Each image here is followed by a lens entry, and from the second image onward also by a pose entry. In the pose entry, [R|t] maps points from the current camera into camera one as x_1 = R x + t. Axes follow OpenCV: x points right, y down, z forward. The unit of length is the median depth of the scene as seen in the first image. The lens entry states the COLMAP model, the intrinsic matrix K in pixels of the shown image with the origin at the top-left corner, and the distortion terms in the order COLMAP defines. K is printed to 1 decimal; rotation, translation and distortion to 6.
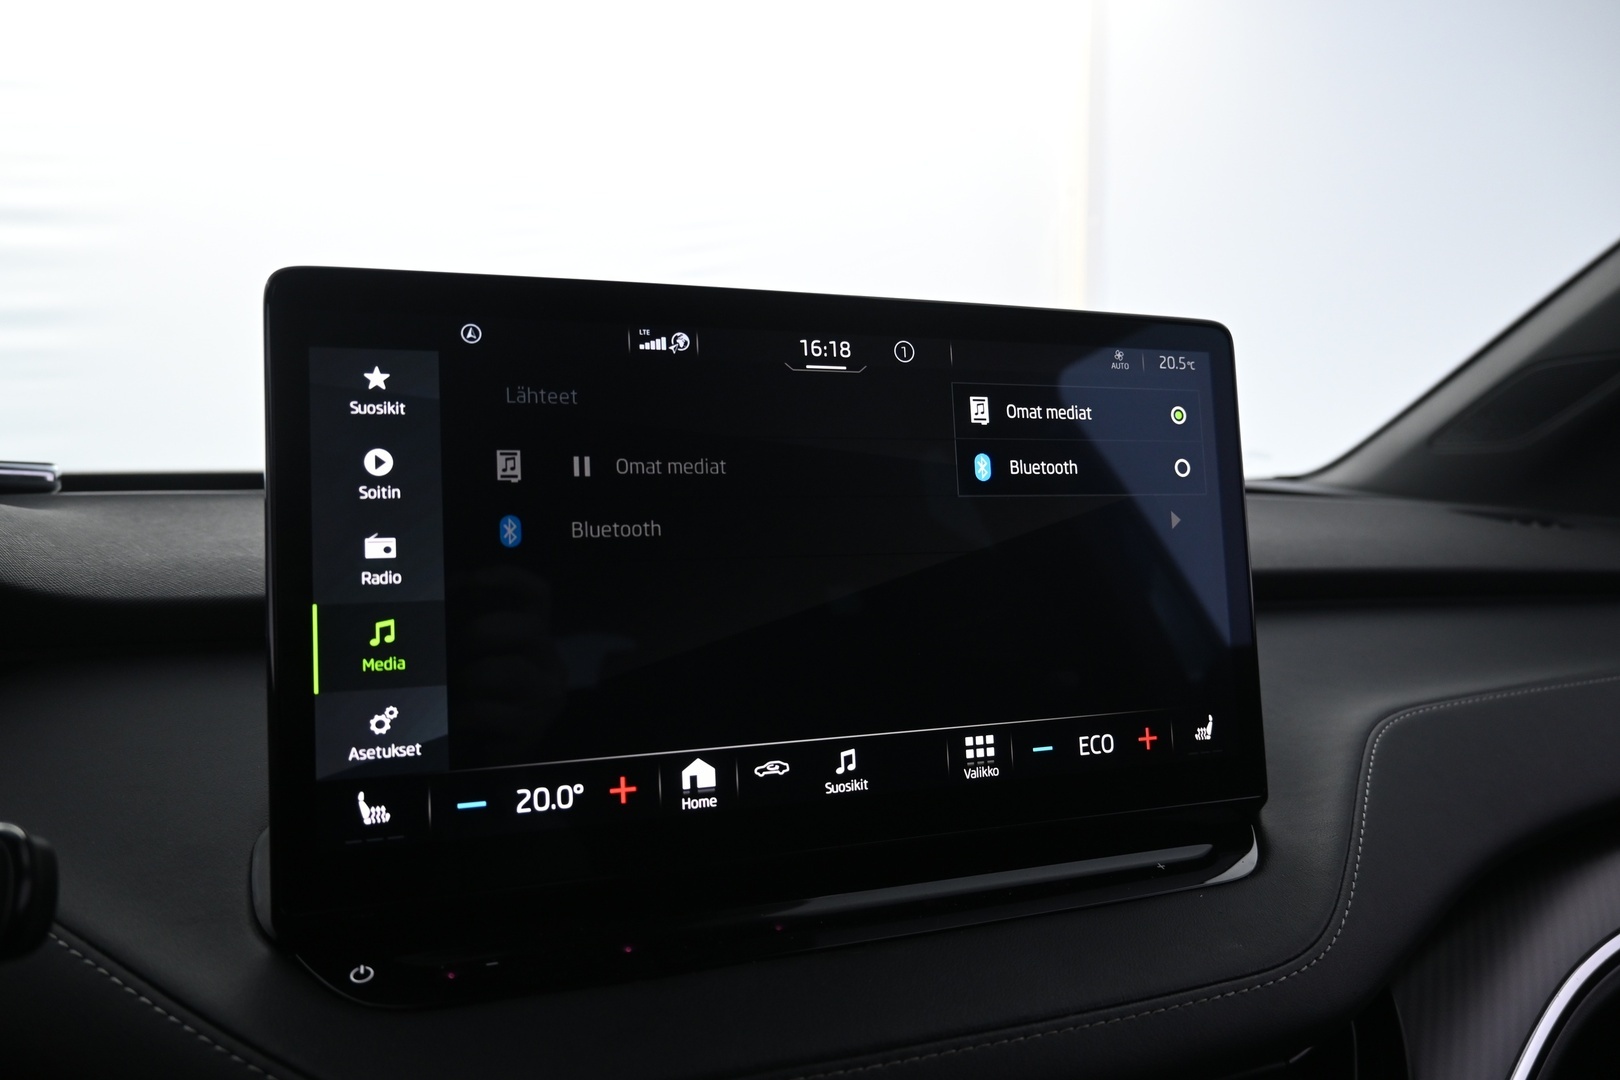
lens RADIAL K [[1072.5, 0, 808.5], [0, 1072.5, 535.9], [0, 0, 1]] dist [0.014444, -0.006830]
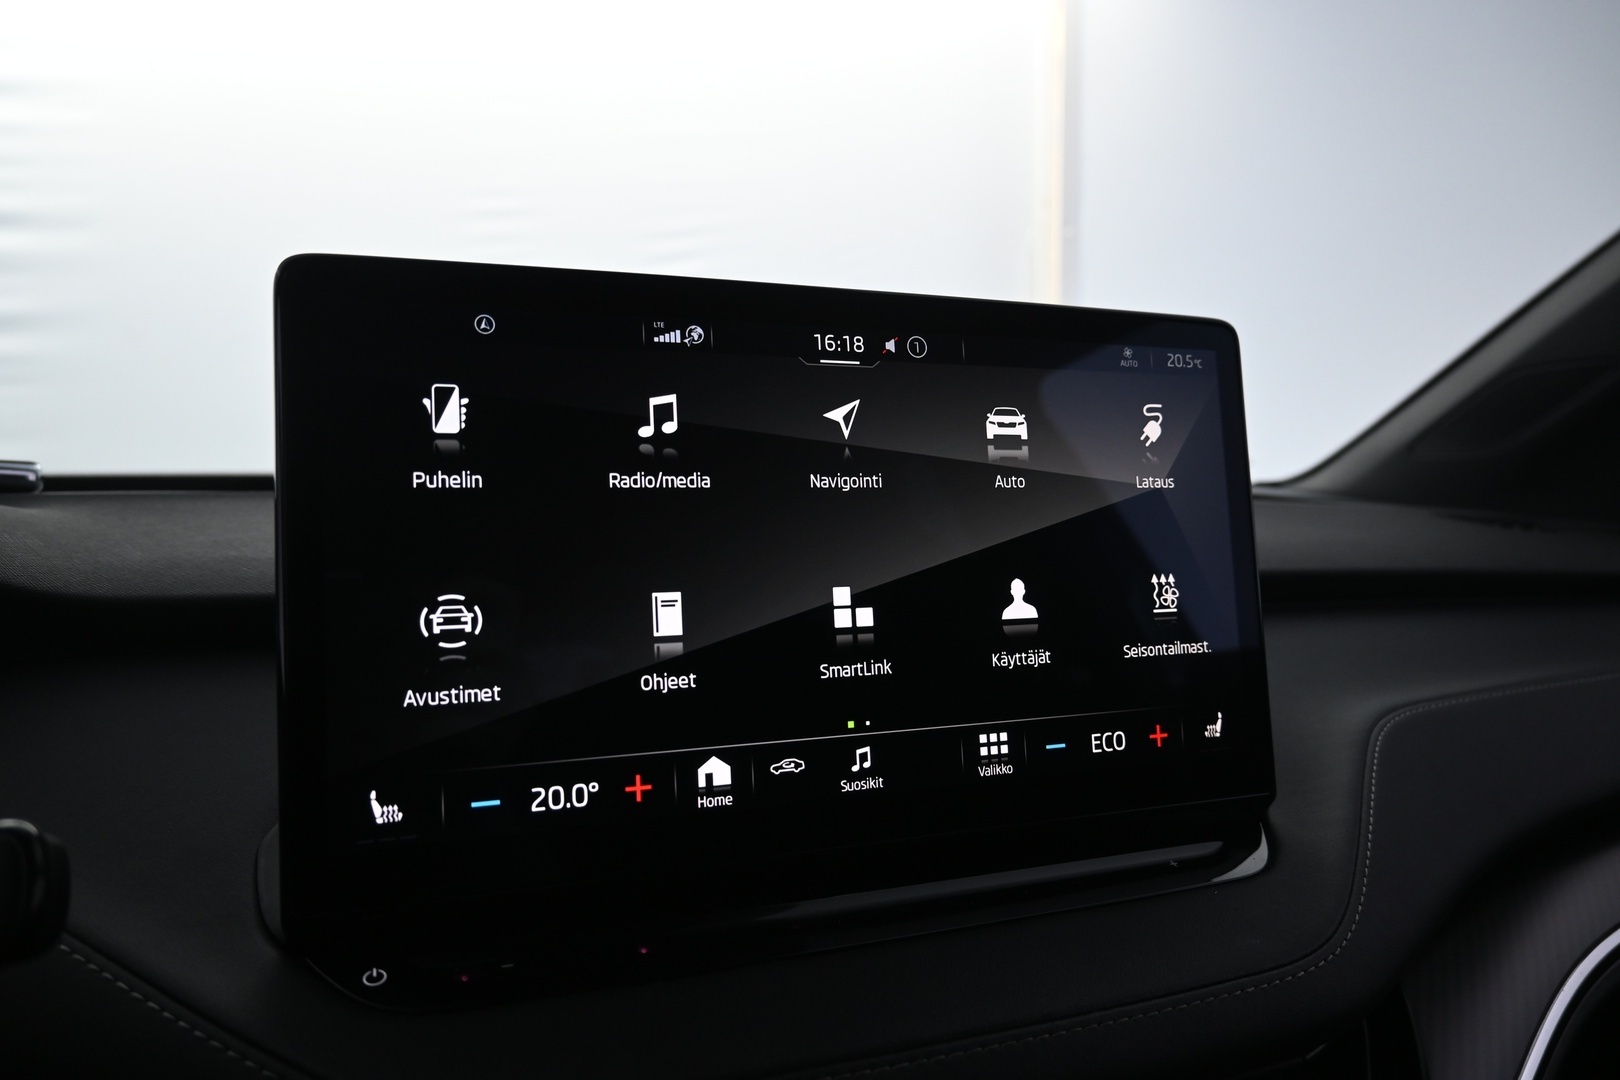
lens RADIAL K [[1072.5, 0, 806.6], [0, 1072.5, 536.7], [0, 0, 1]] dist [0.014444, -0.006830]
pose [[0.999680, -0.000072, 0.025285, -0.040452], [0.000318, 0.999953, -0.009726, 0.014694], [-0.025284, 0.009731, 0.999633, 0.009400]]
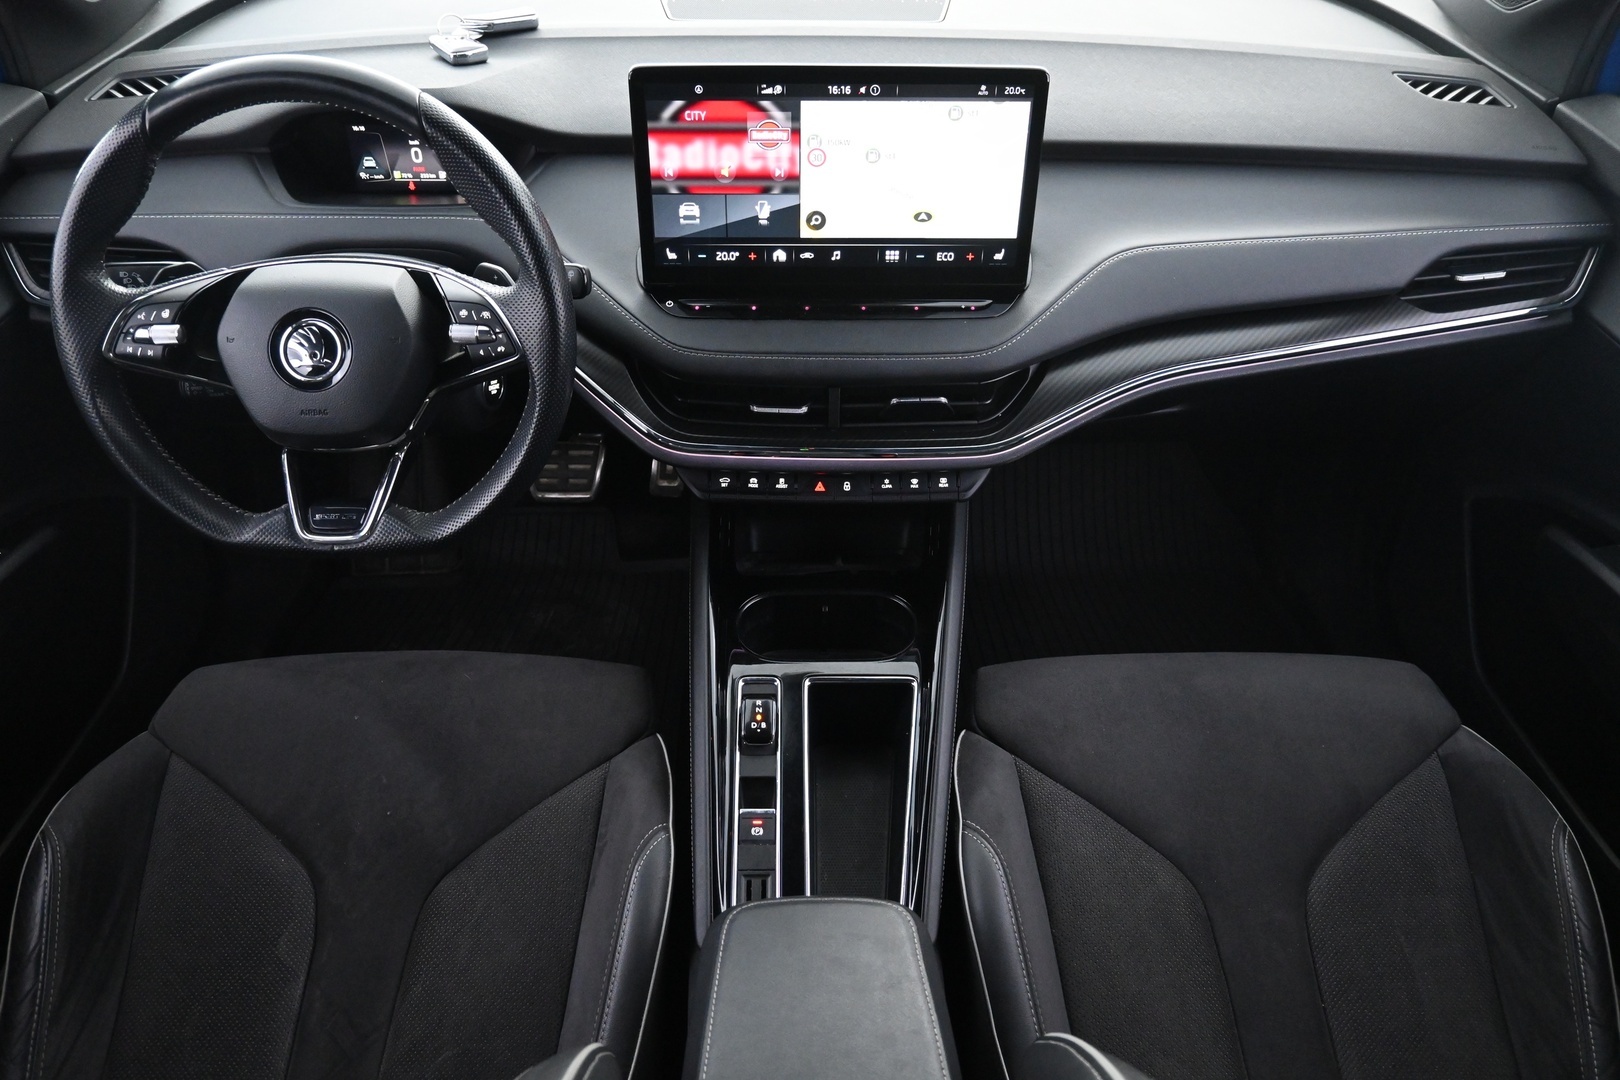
lens RADIAL K [[1216.7, 0, 810.6], [0, 1216.7, 540.5], [0, 0, 1]] dist [-0.007383, -0.002887]
pose [[0.948957, 0.212519, -0.233060, 0.828102], [-0.029278, 0.795083, 0.605794, -1.049888], [0.314044, -0.568049, 0.760721, -1.717793]]
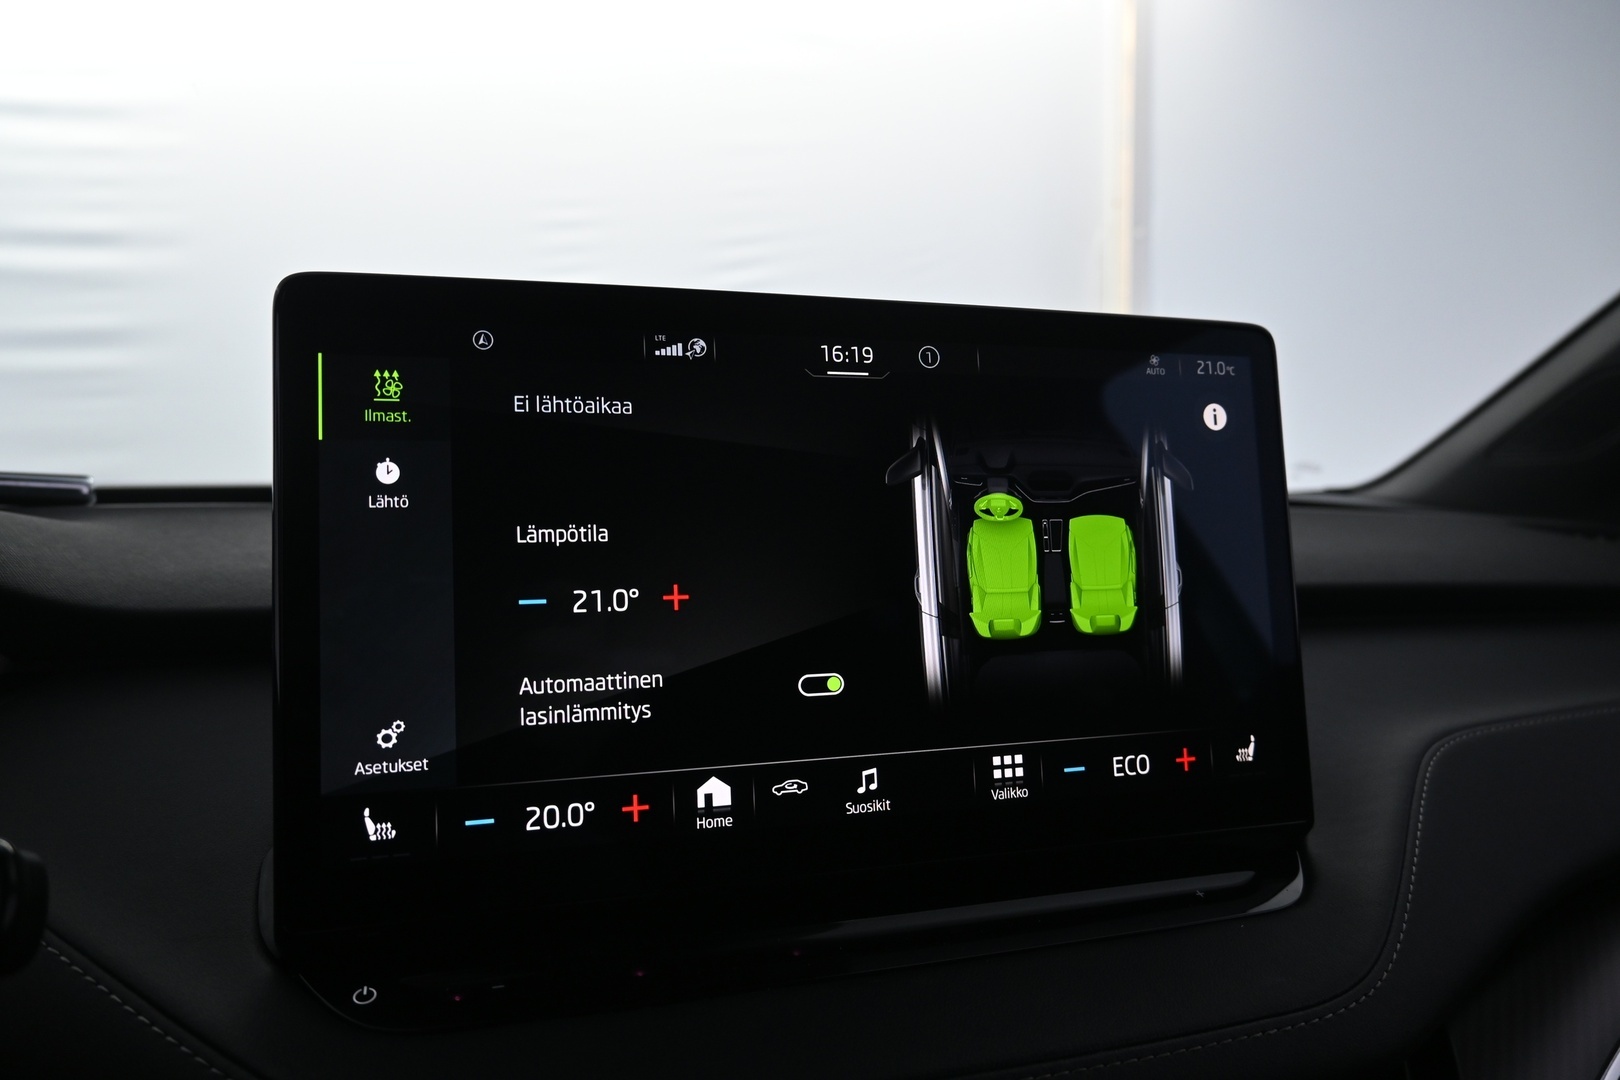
lens RADIAL K [[1072.5, 0, 812.3], [0, 1072.5, 537.5], [0, 0, 1]] dist [0.014444, -0.006830]
pose [[0.999251, 0.000523, -0.038683, 0.022617], [-0.001050, 0.999907, -0.013601, 0.004740], [0.038673, 0.013632, 0.999159, 0.030889]]
